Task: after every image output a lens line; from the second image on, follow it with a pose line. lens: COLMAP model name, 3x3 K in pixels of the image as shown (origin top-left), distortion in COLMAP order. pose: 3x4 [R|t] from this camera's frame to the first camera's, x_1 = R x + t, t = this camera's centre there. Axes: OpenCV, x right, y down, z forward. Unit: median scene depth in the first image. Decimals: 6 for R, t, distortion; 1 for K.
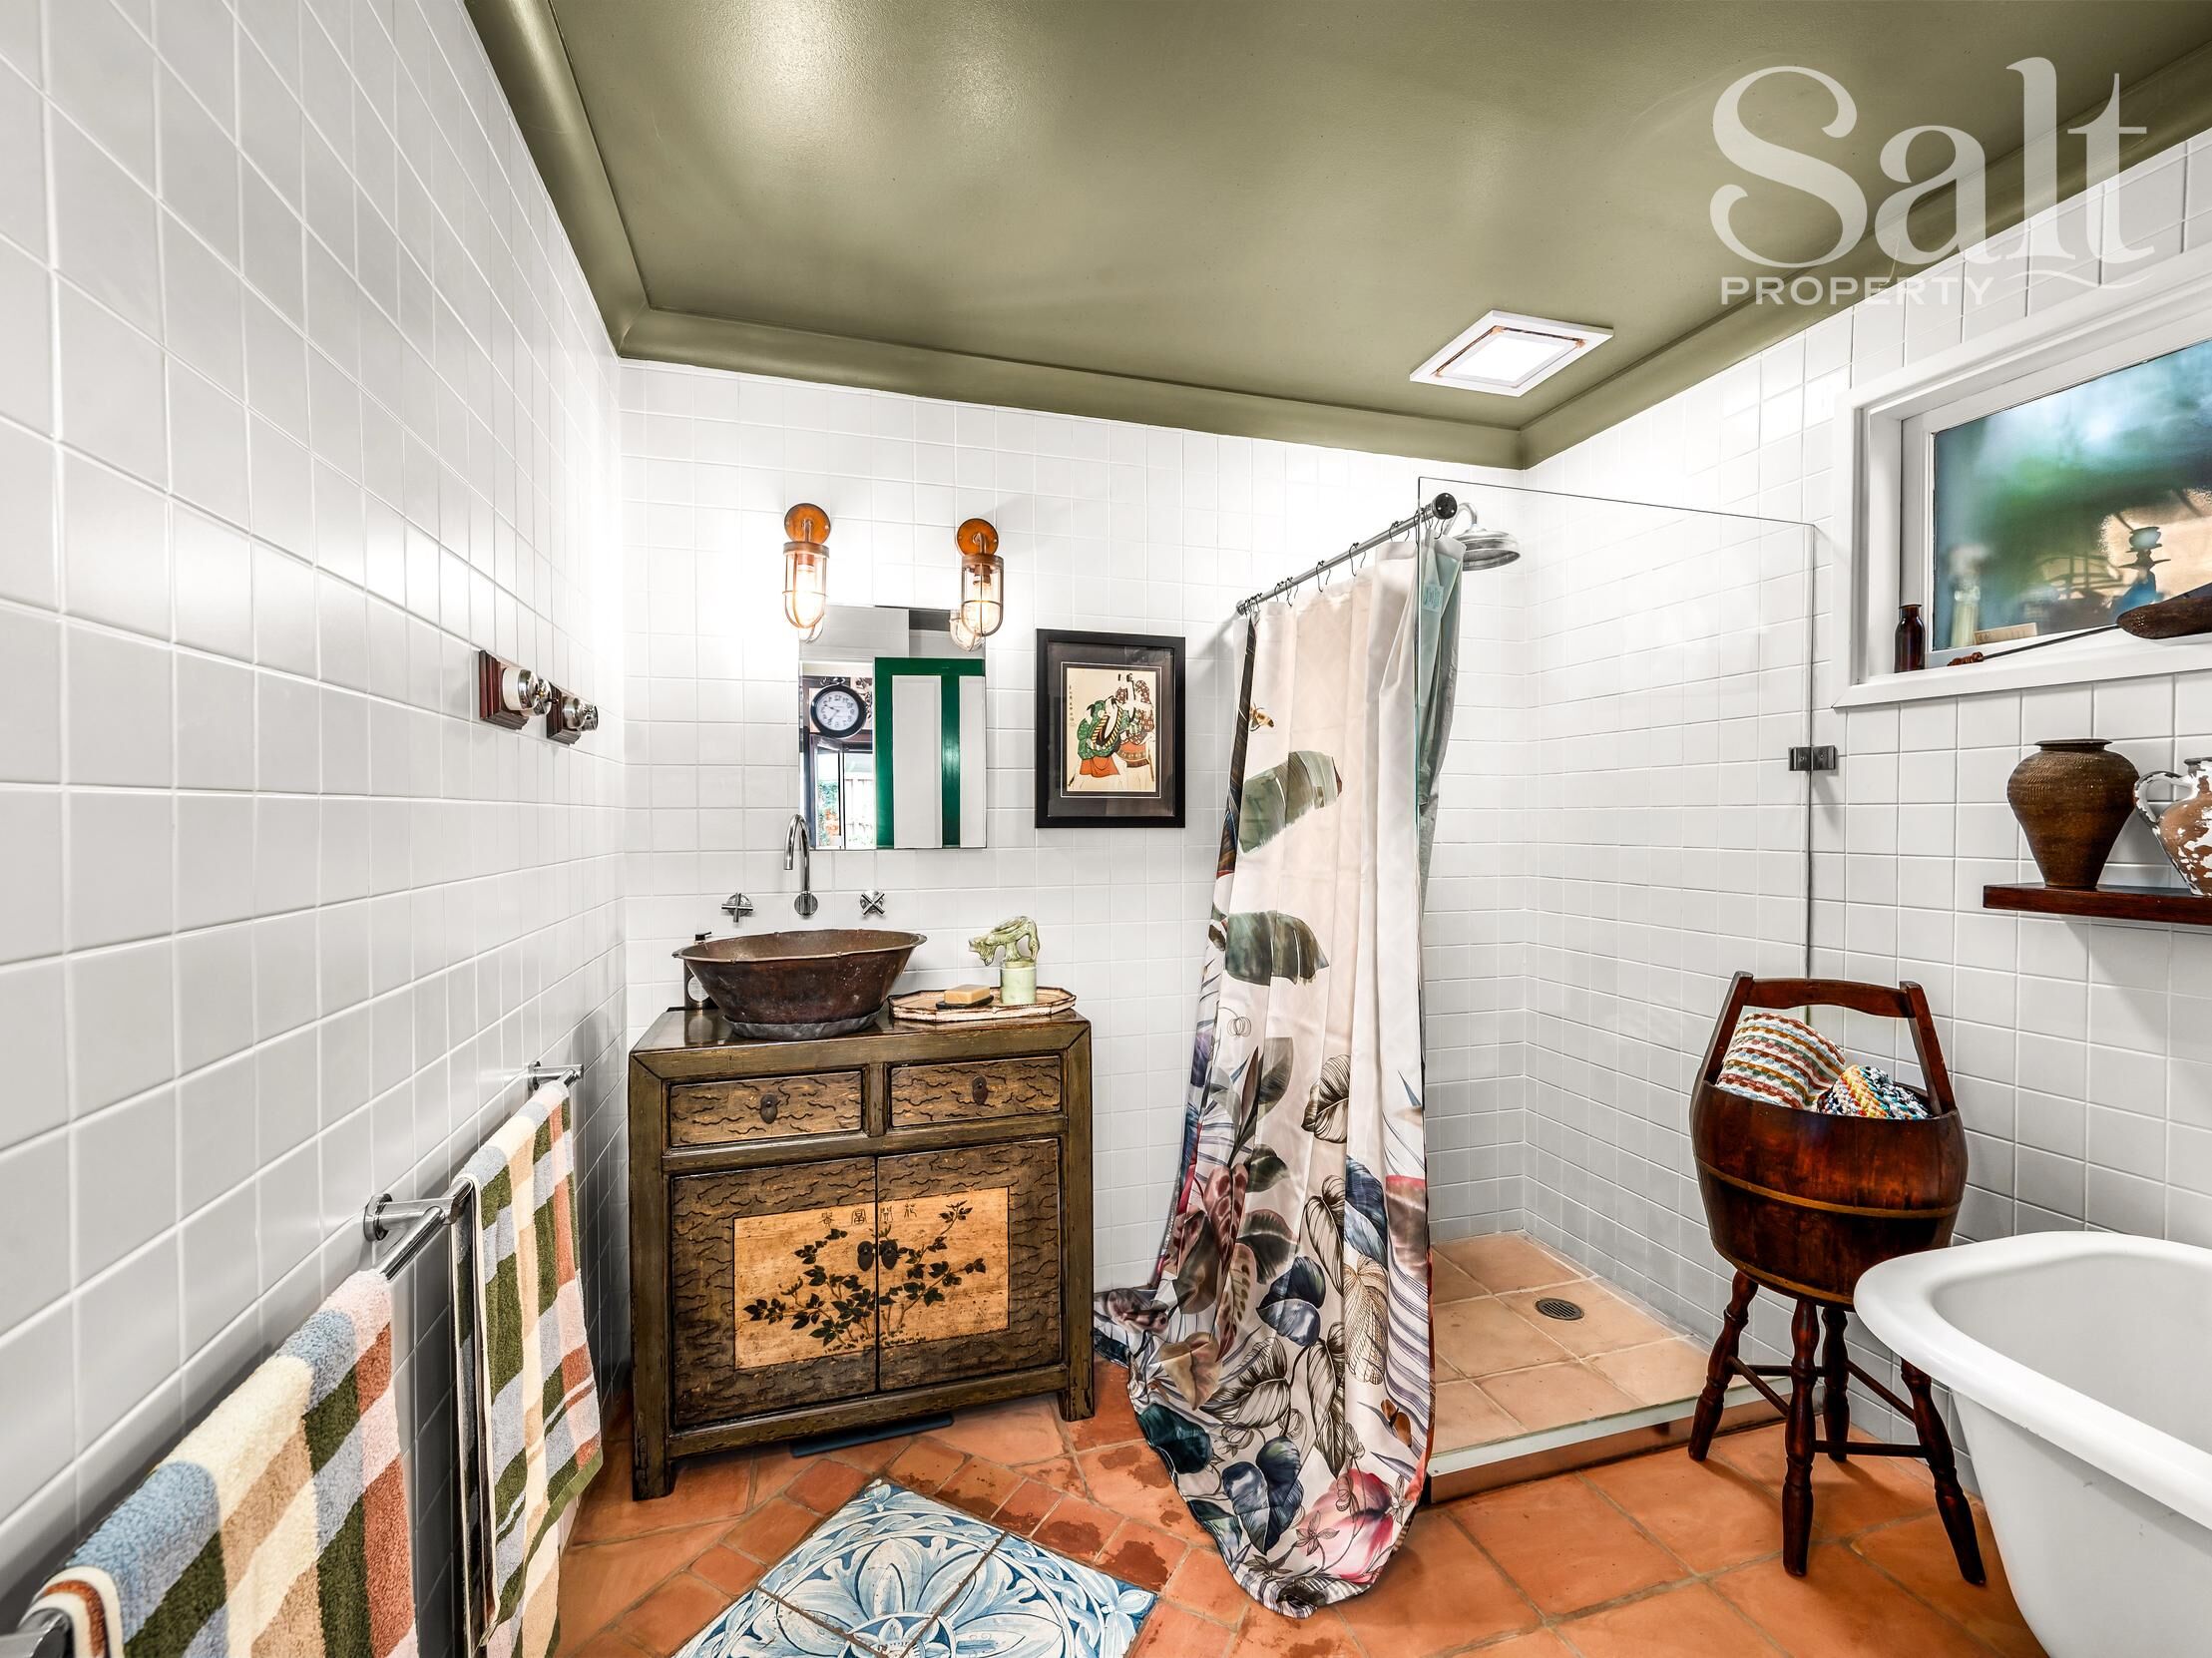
lens RADIAL K [[978.3, 0, 1113.7], [0, 978.3, 828.2], [0, 0, 1]] dist [0.000377, -0.000102]
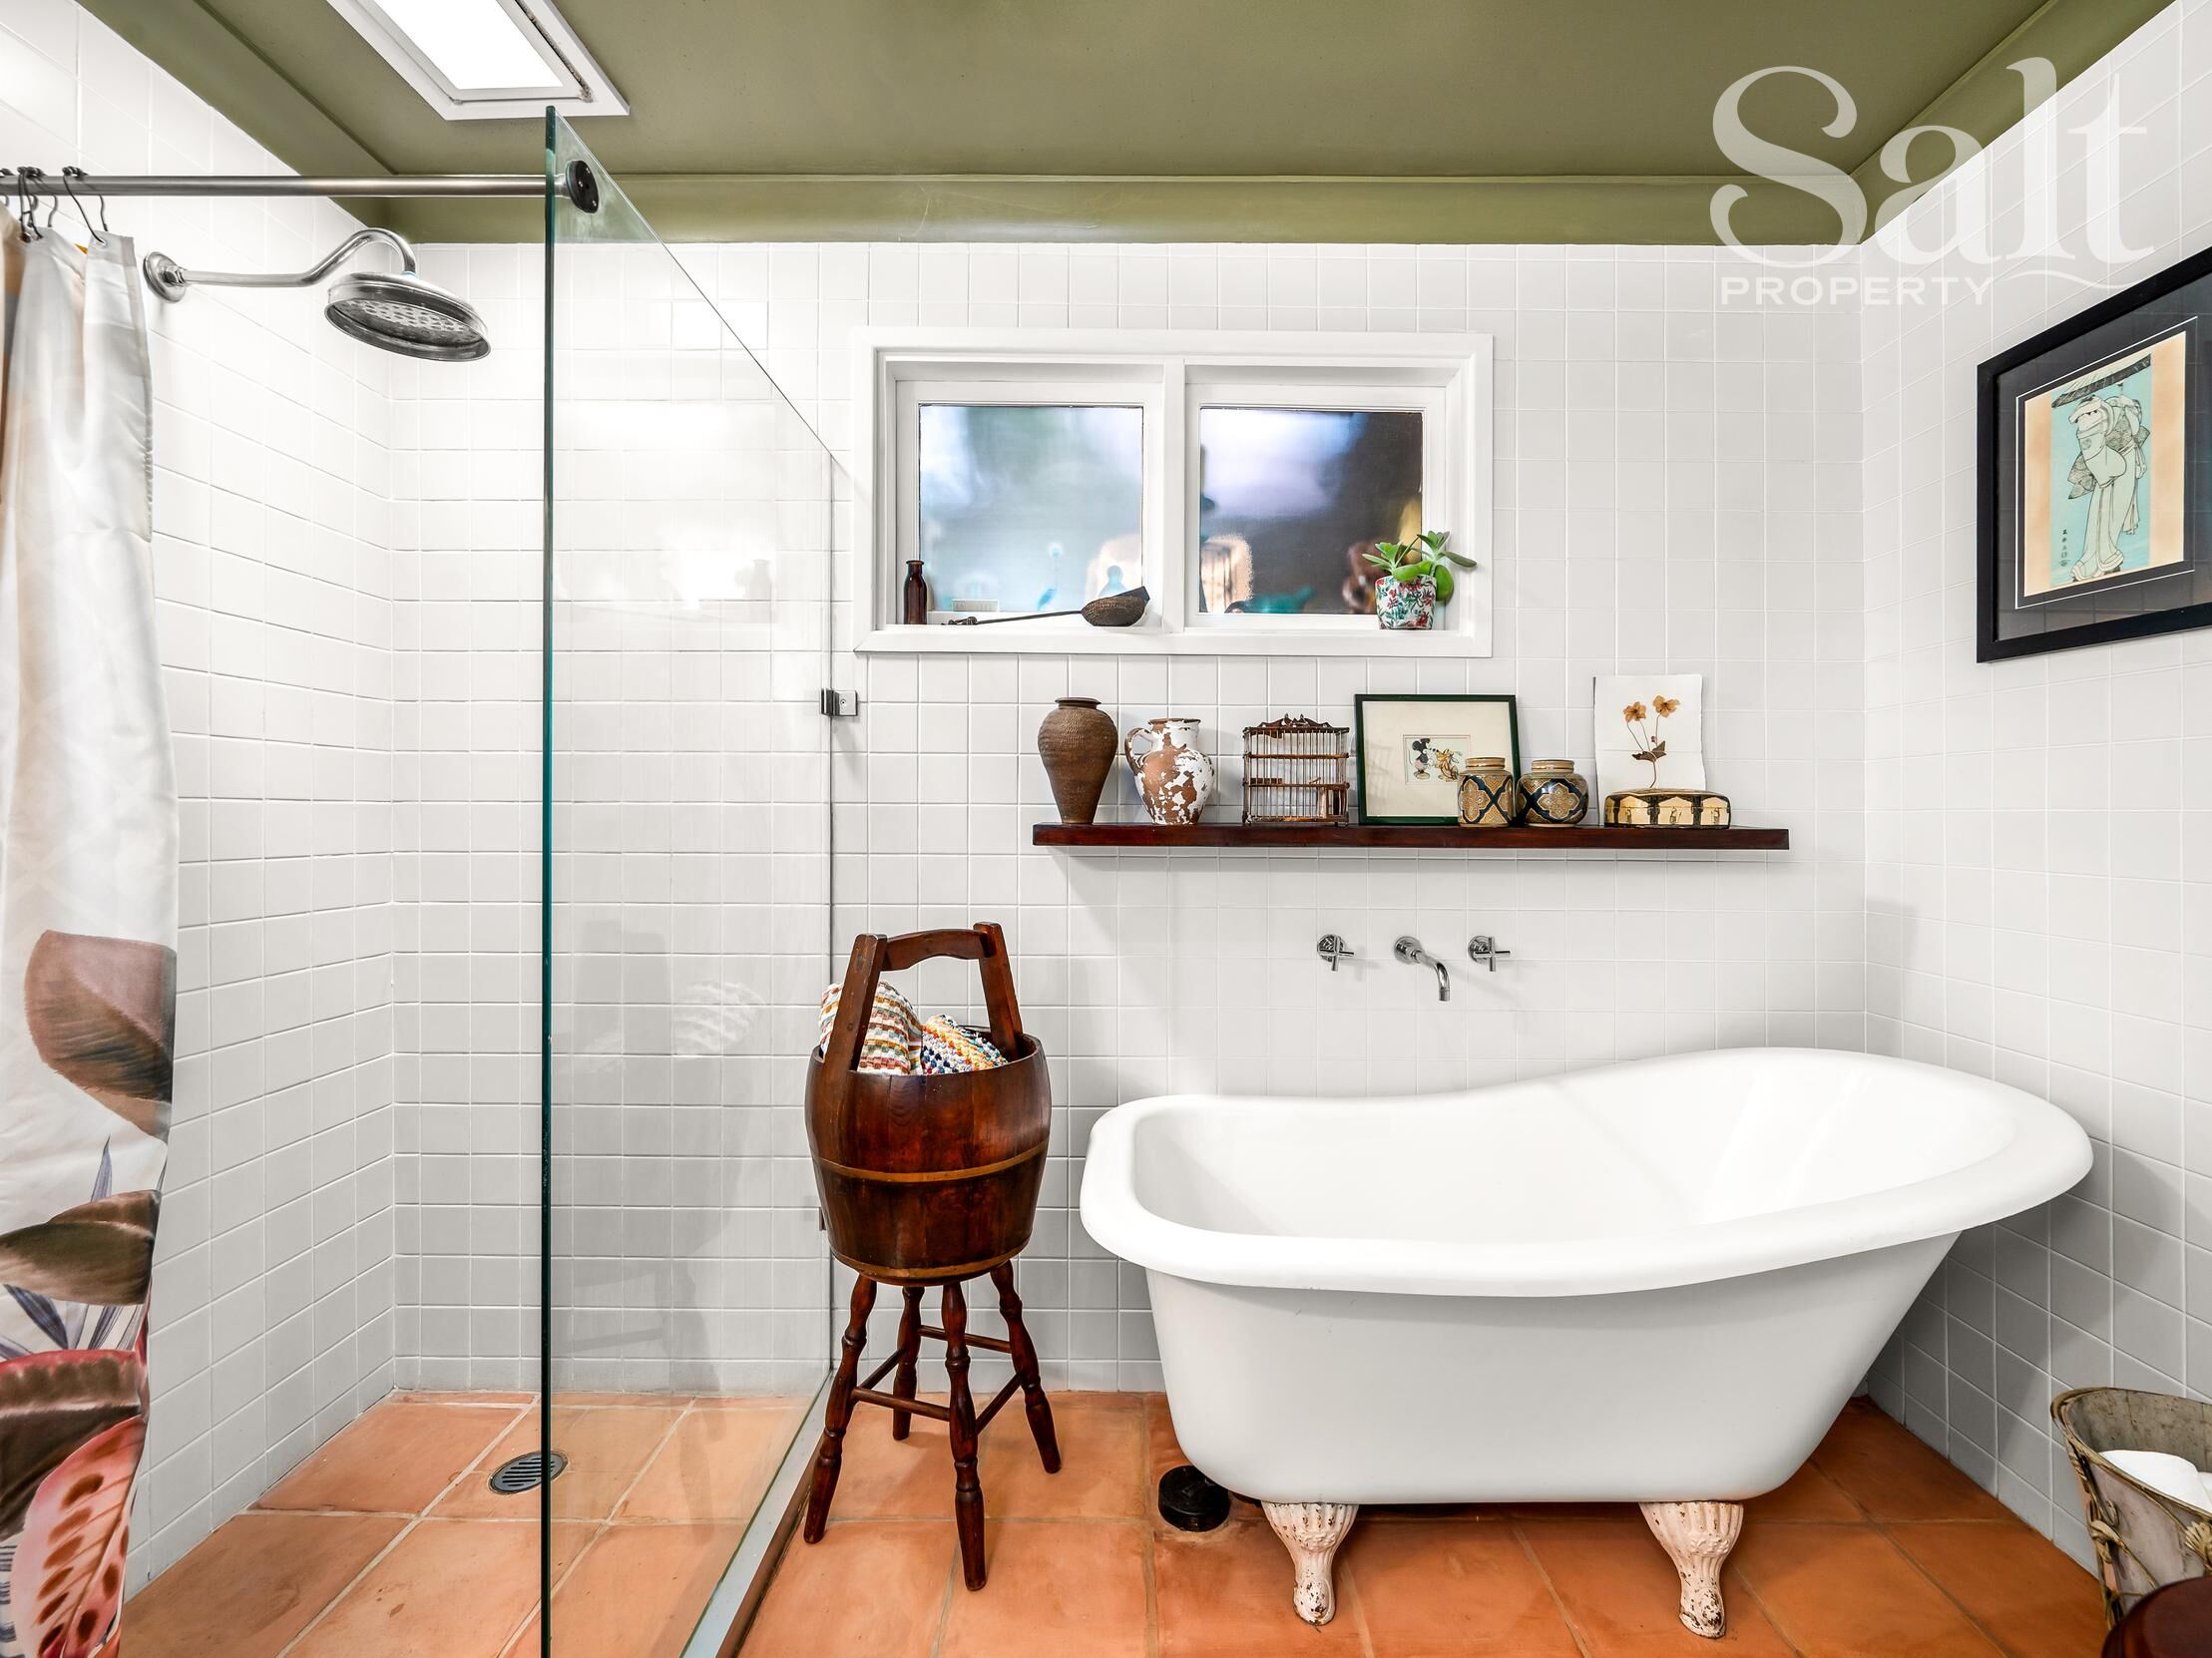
lens RADIAL K [[1005.4, 0, 1113.5], [0, 1005.4, 808.0], [0, 0, 1]] dist [0.002766, 0.000390]
pose [[0.289919, 0.003171, 0.957046, -0.146482], [0.008513, 0.999946, -0.005892, 0.042617], [-0.957013, 0.009856, 0.289876, 0.537527]]
